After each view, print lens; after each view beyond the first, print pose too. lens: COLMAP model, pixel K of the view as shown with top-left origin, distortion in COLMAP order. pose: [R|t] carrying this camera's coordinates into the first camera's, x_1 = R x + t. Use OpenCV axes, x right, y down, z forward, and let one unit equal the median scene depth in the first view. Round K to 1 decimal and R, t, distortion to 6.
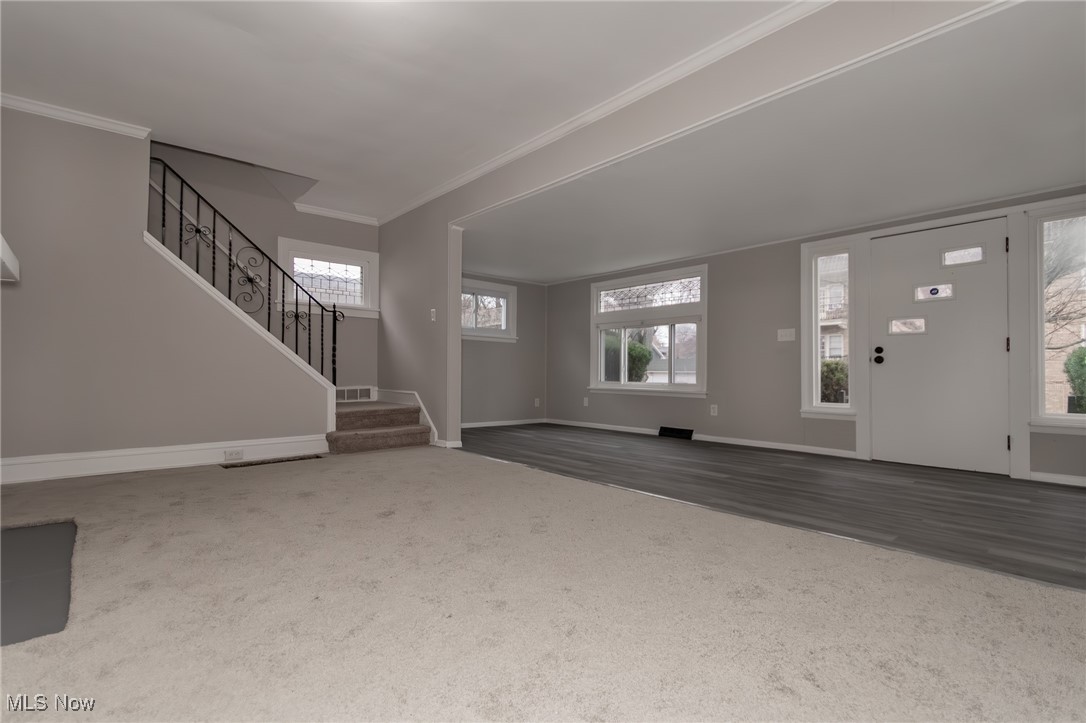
lens RADIAL K [[511.4, 0, 545.4], [0, 511.4, 368.0], [0, 0, 1]] dist [0.012567, -0.004640]
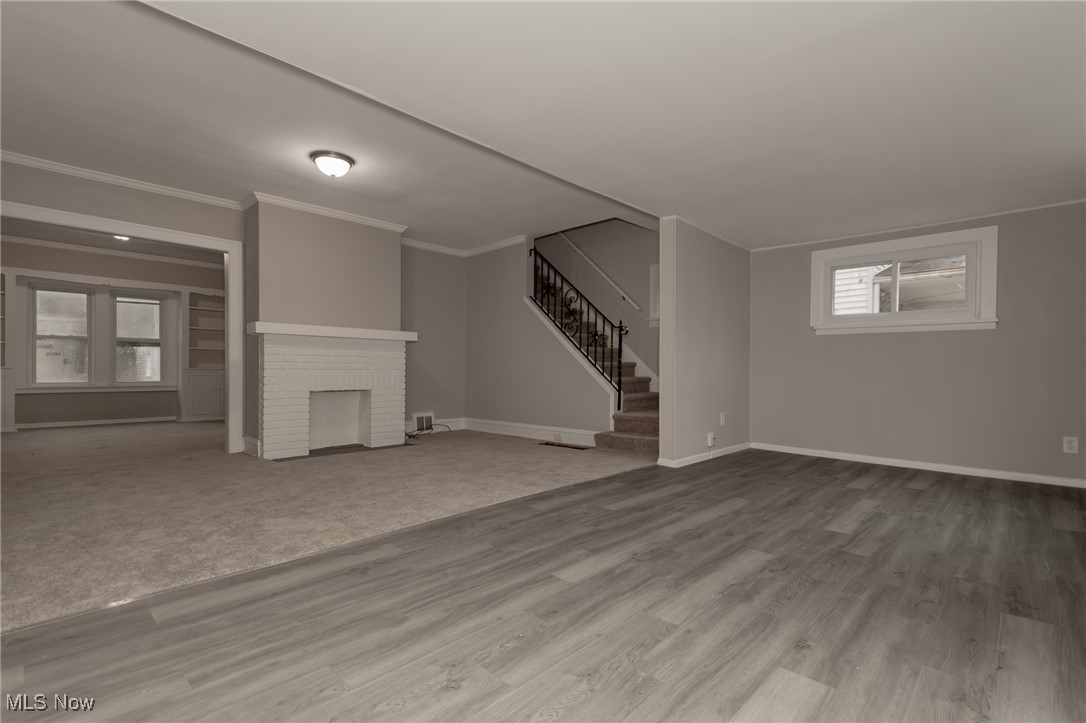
lens RADIAL K [[511.4, 0, 544.8], [0, 511.4, 366.2], [0, 0, 1]] dist [0.012567, -0.004640]
pose [[0.074962, -0.014470, -0.997081, 0.678789], [0.008202, 0.999870, -0.013894, -0.007805], [0.997153, -0.007137, 0.075071, 0.706812]]
